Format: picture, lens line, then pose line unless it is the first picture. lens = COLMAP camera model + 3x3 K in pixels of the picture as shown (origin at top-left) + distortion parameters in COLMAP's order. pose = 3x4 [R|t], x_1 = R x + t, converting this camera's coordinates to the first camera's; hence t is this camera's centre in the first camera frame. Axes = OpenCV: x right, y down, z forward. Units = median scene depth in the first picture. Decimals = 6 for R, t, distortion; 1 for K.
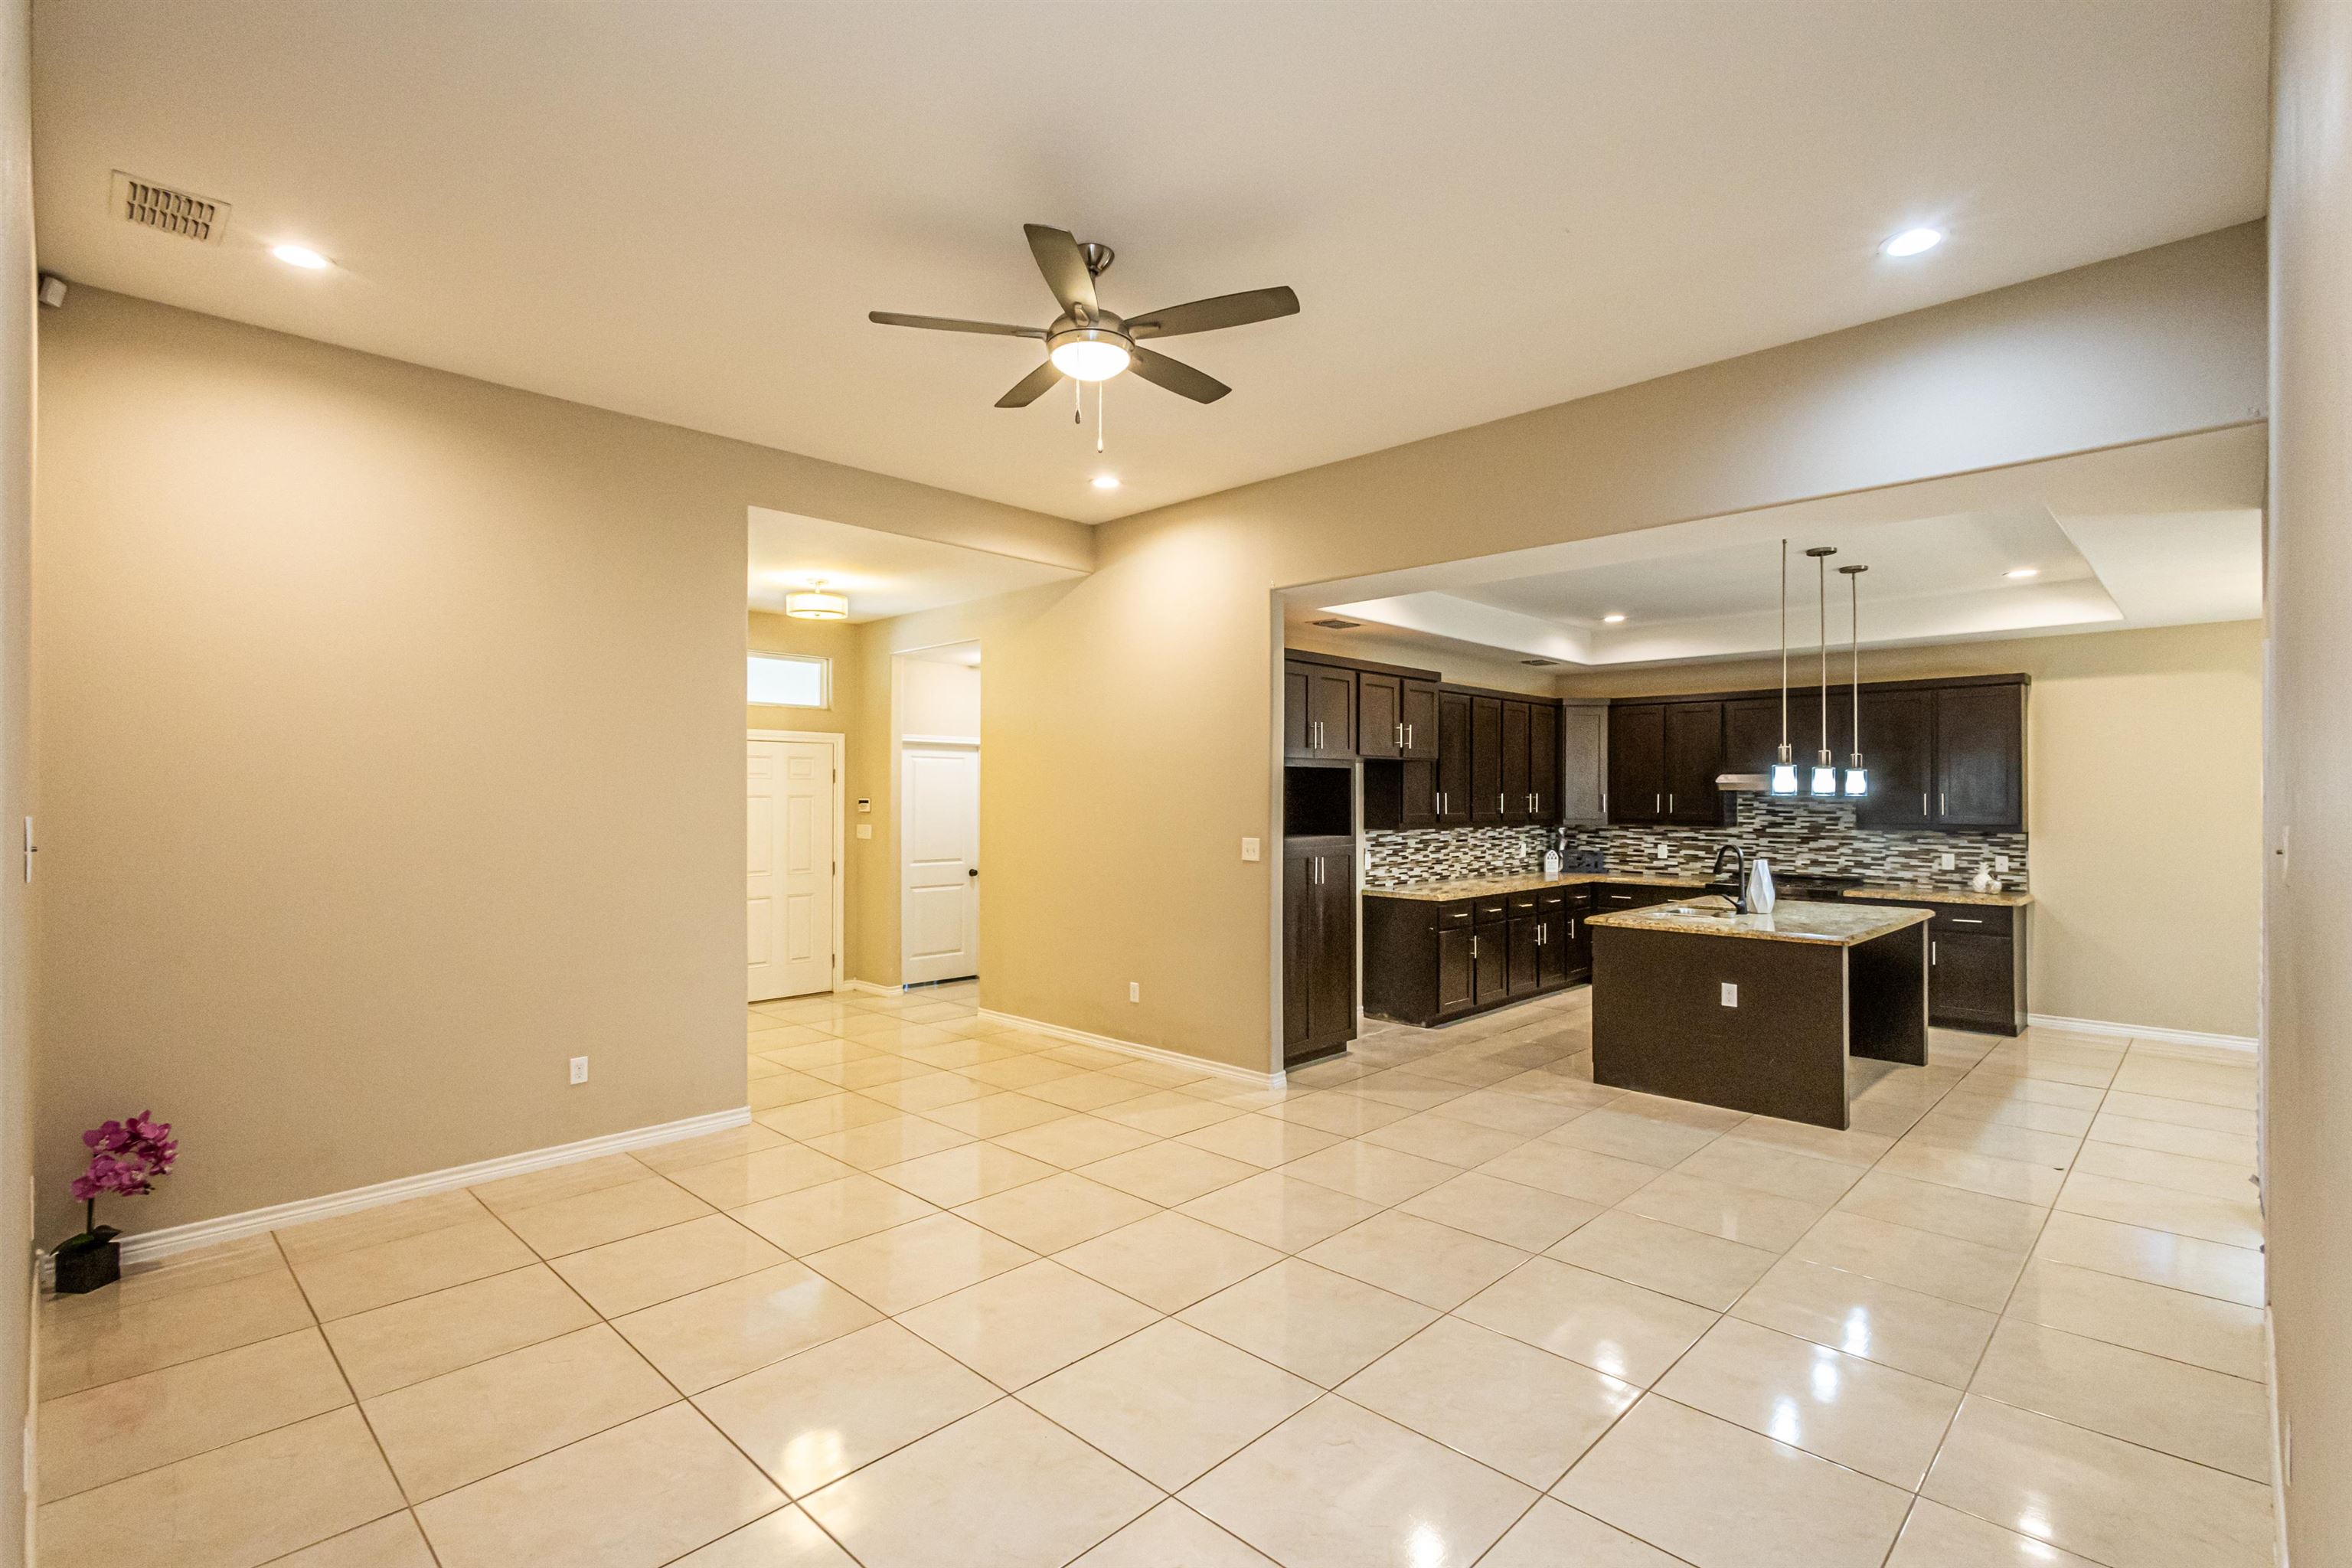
lens RADIAL K [[1082.4, 0, 1173.0], [0, 1082.4, 787.0], [0, 0, 1]] dist [0.012909, -0.000437]
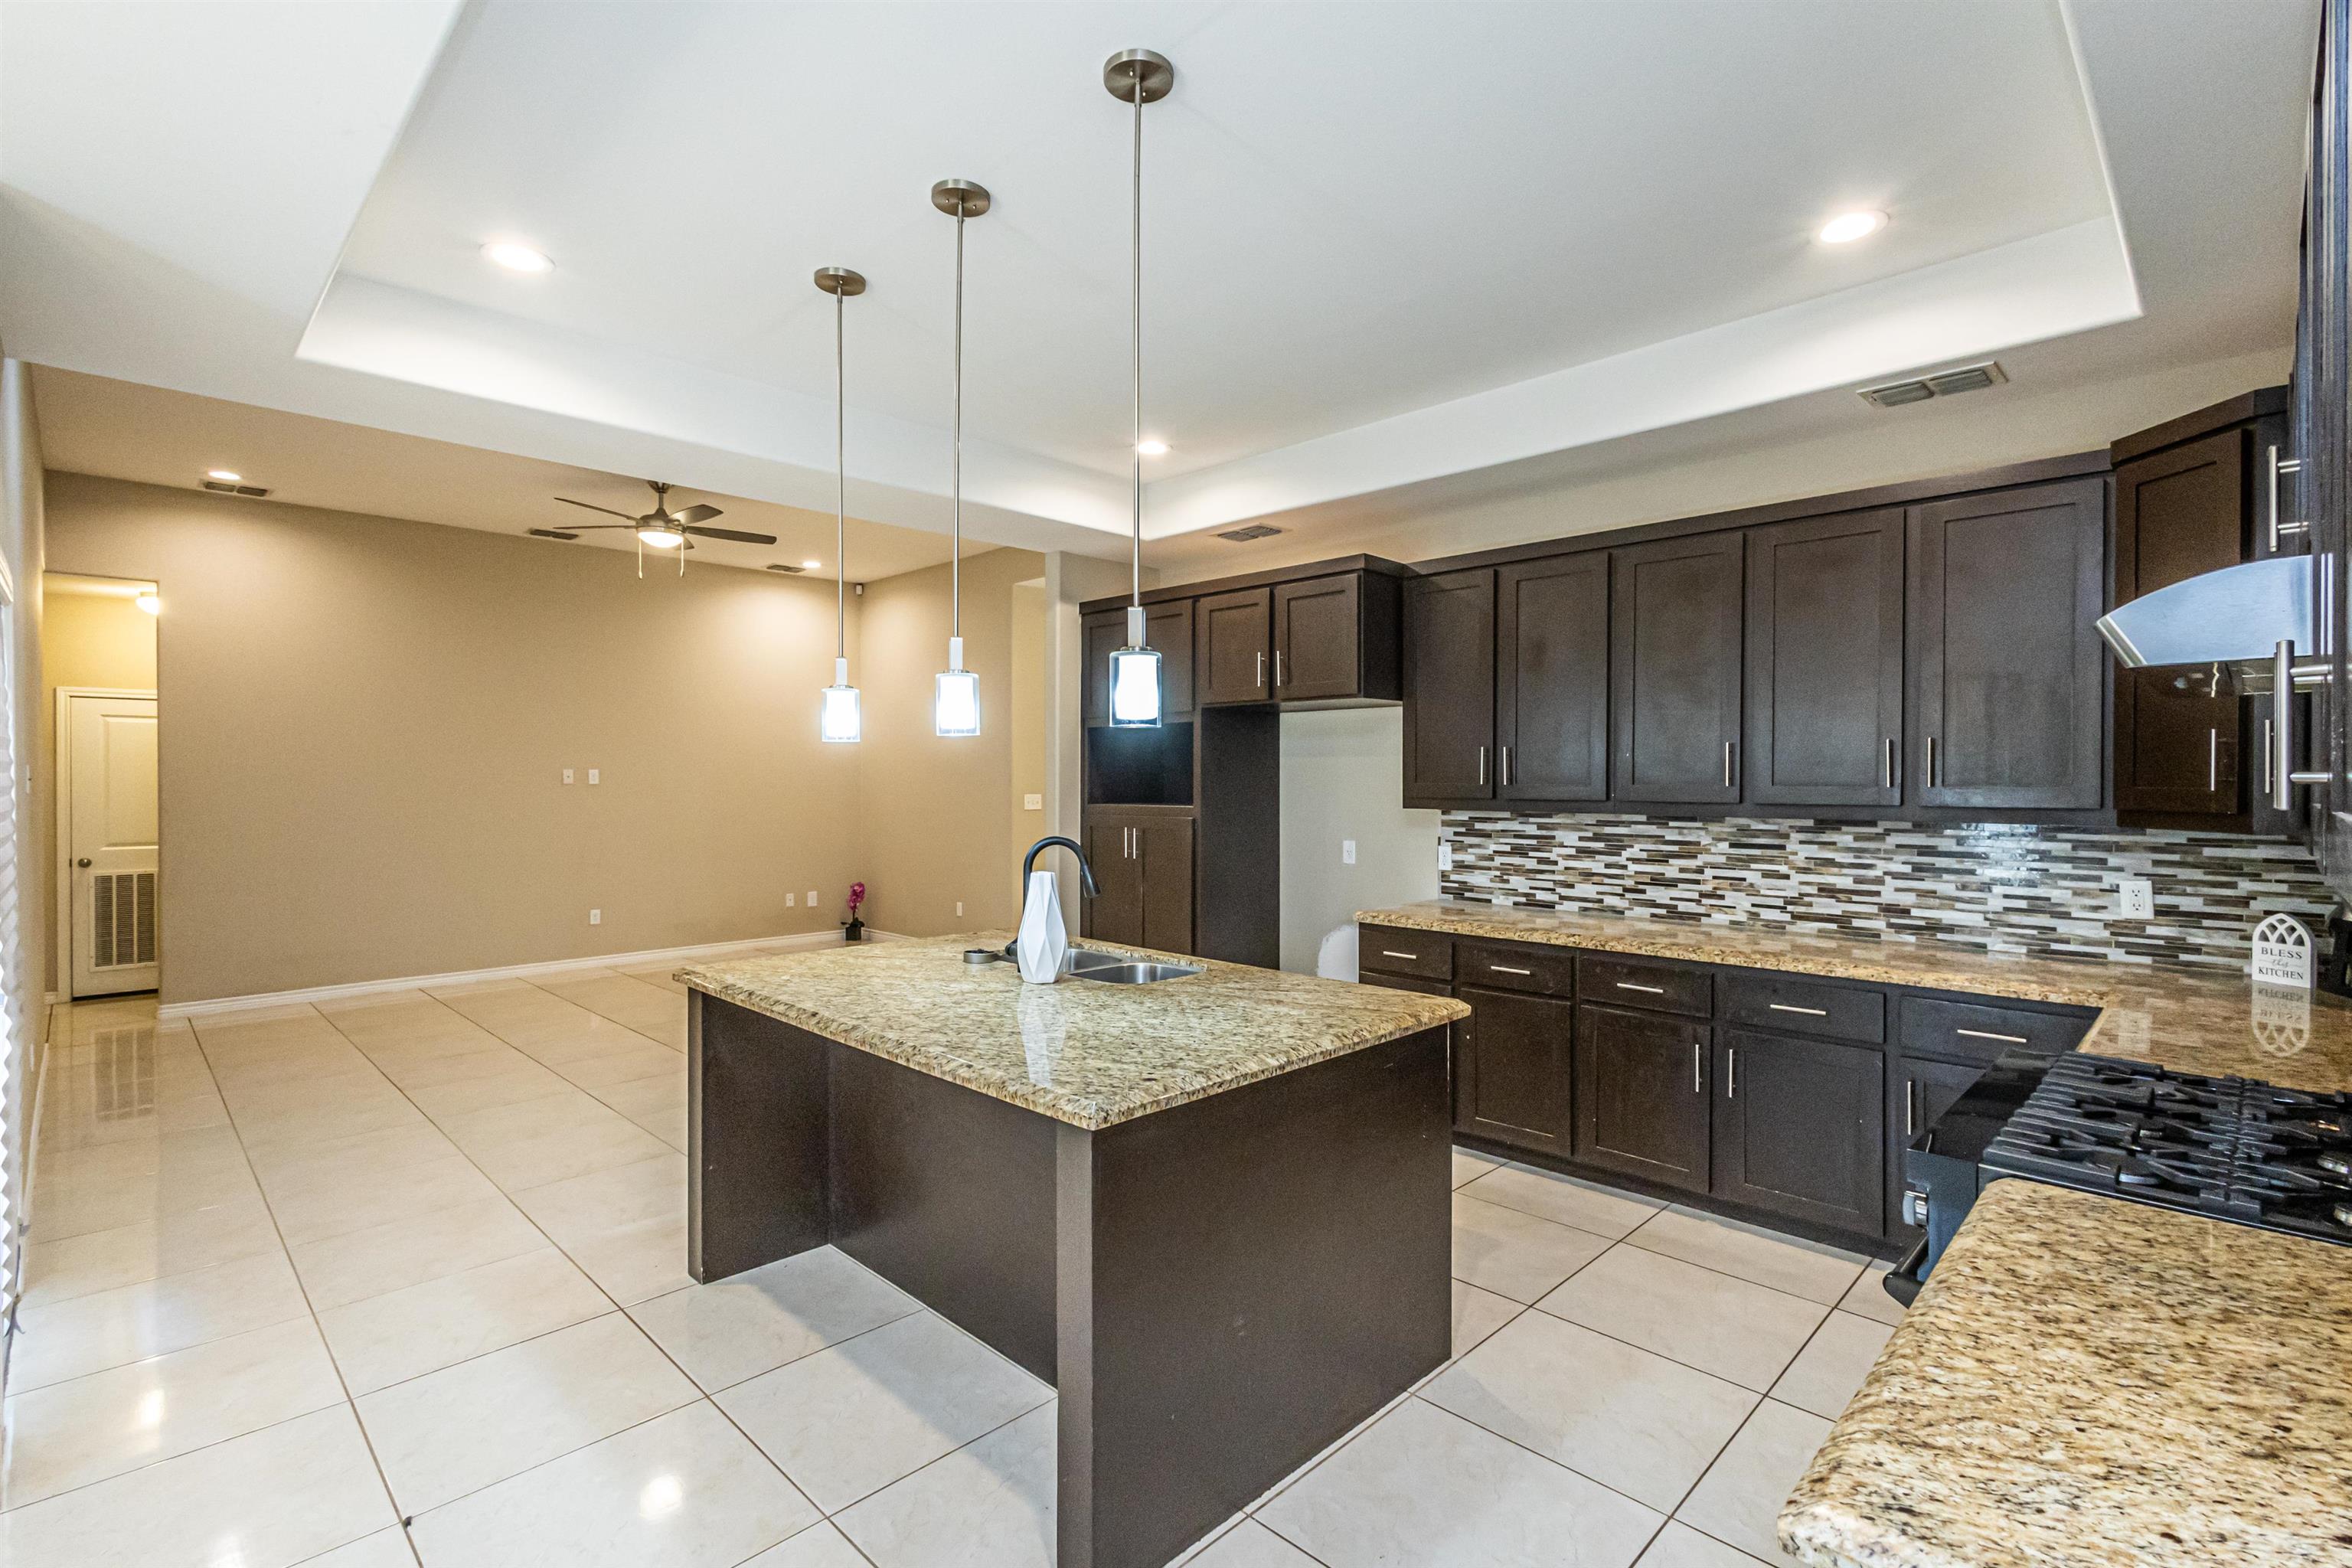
lens RADIAL K [[1082.4, 0, 1173.0], [0, 1082.4, 787.0], [0, 0, 1]] dist [0.012909, -0.000437]
pose [[-0.012966, 0.011448, -0.999850, 0.785012], [0.012655, 0.999856, 0.011284, 0.017133], [0.999836, -0.012507, -0.013109, 0.813580]]
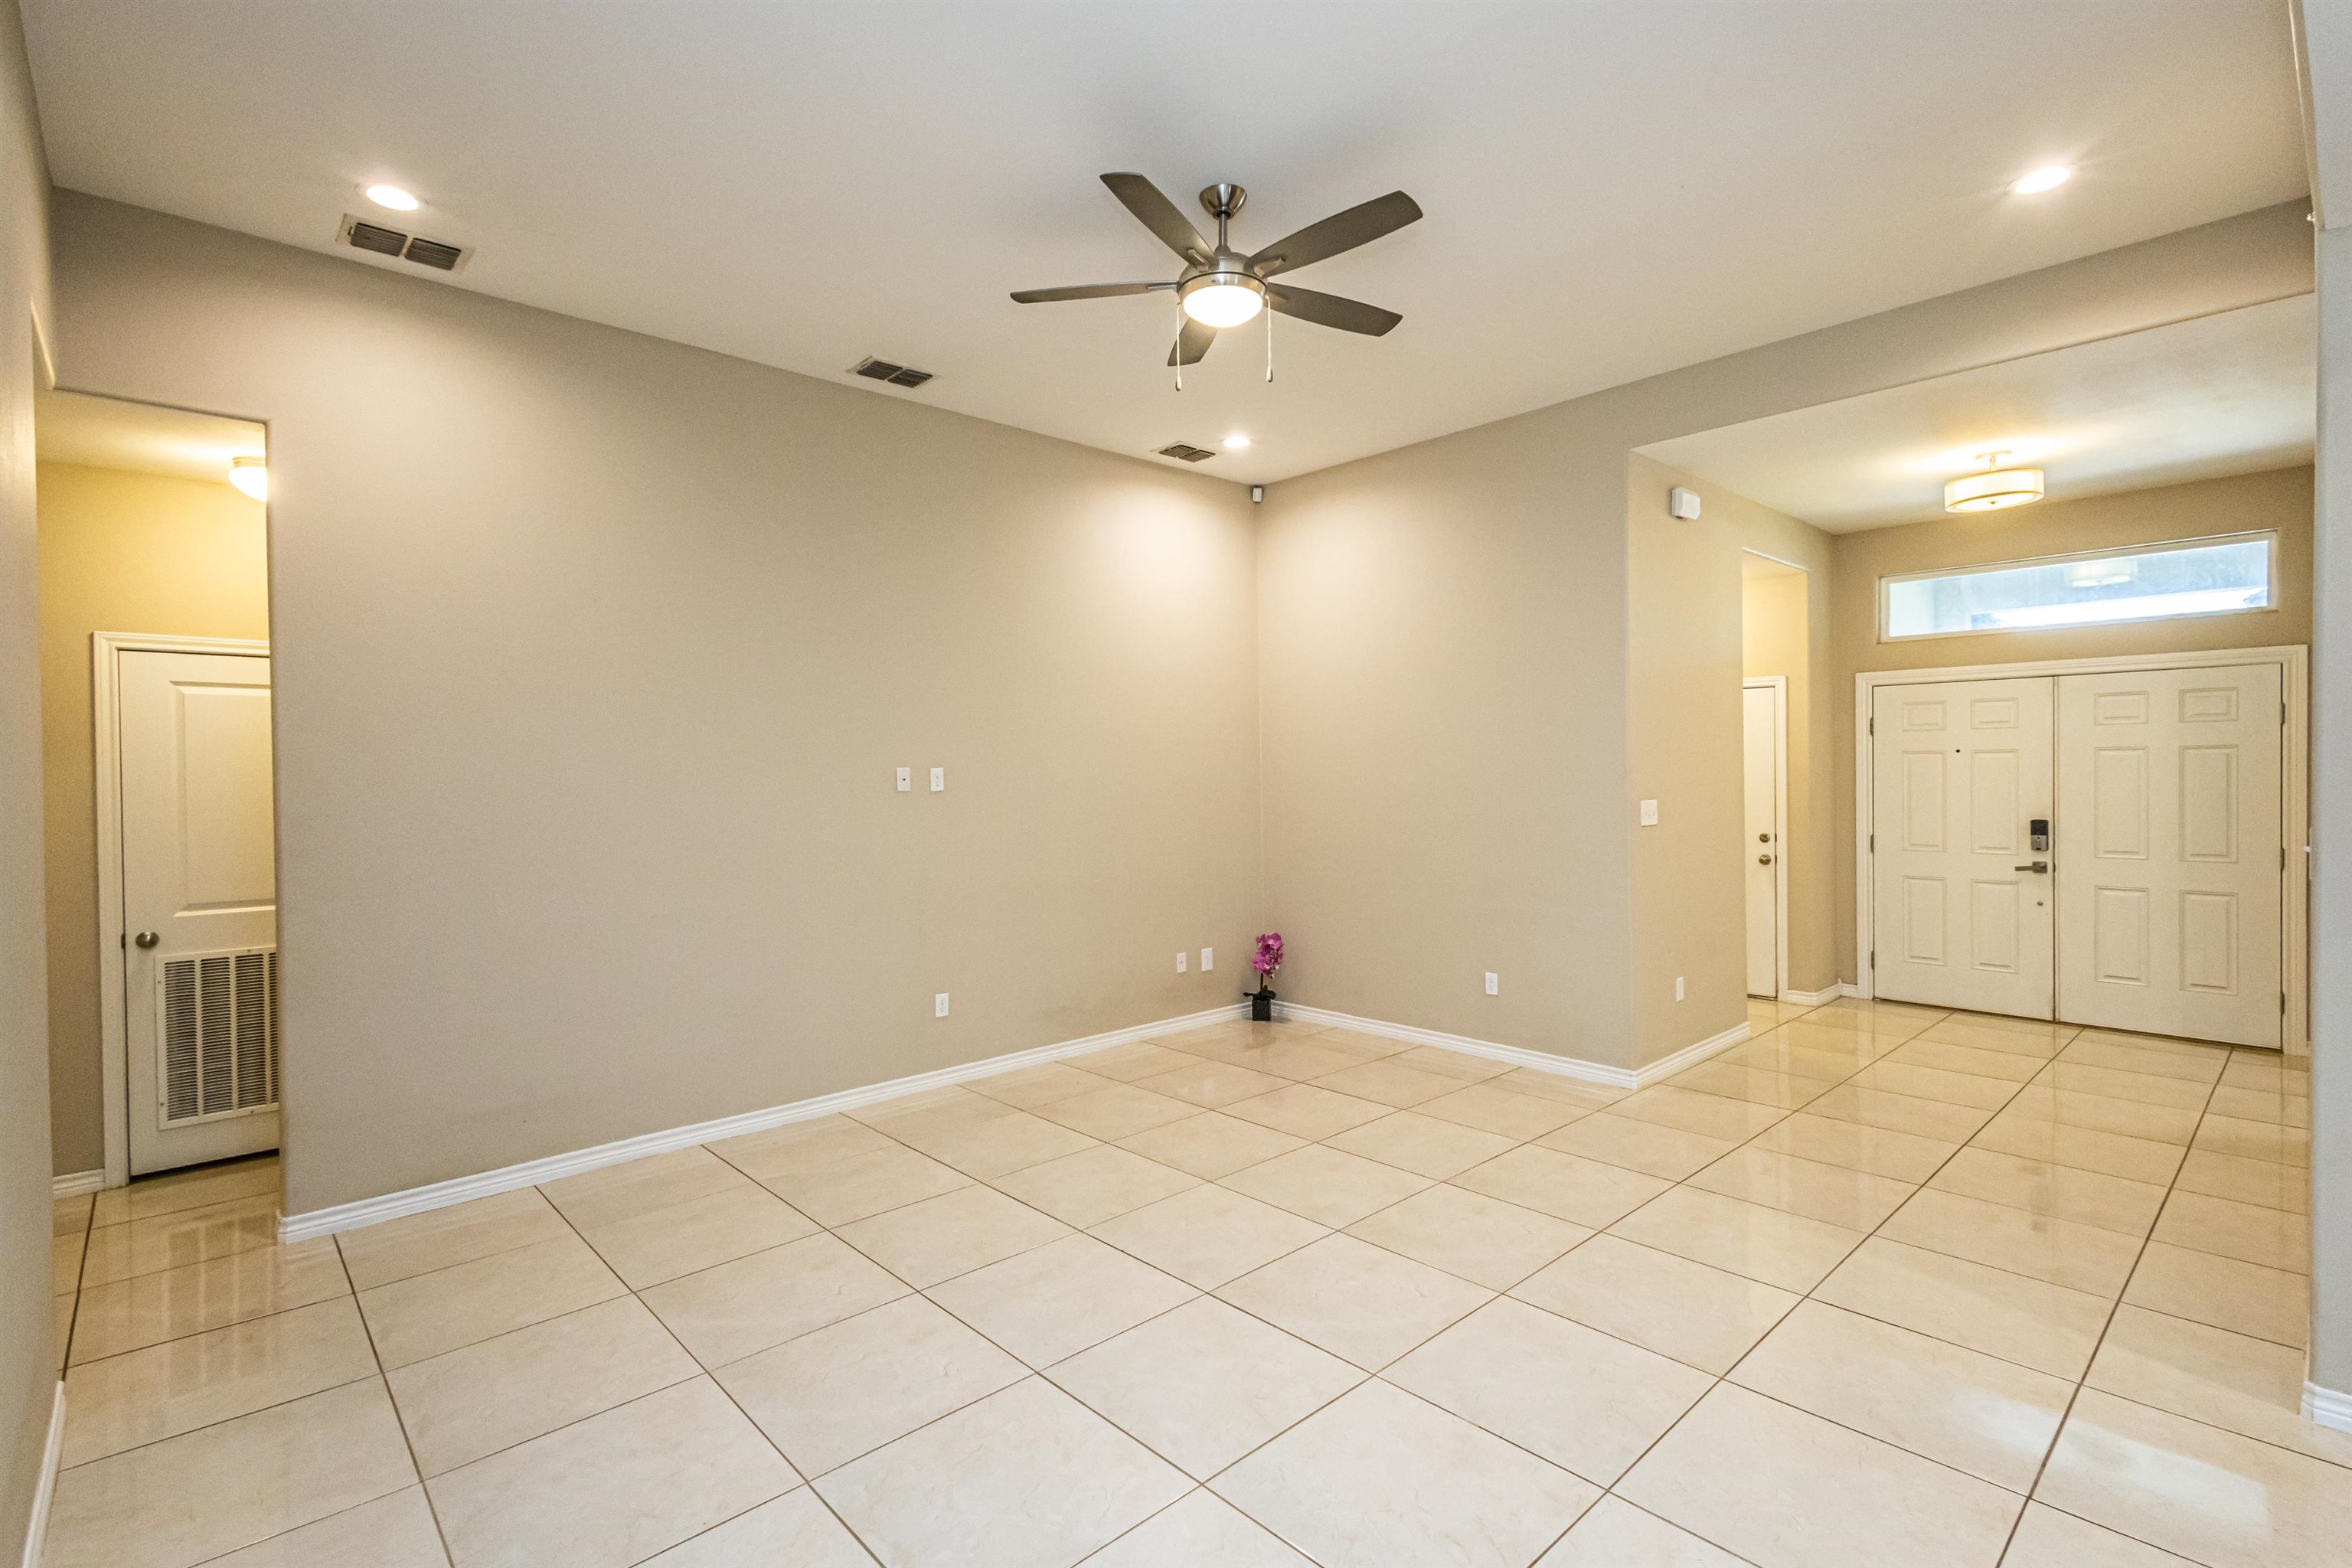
lens RADIAL K [[1082.4, 0, 1173.0], [0, 1082.4, 787.0], [0, 0, 1]] dist [0.012909, -0.000437]
pose [[-0.050372, 0.019087, -0.998548, 0.385096], [0.022632, 0.999582, 0.017965, 0.008178], [0.998474, -0.021694, -0.050783, 0.415733]]
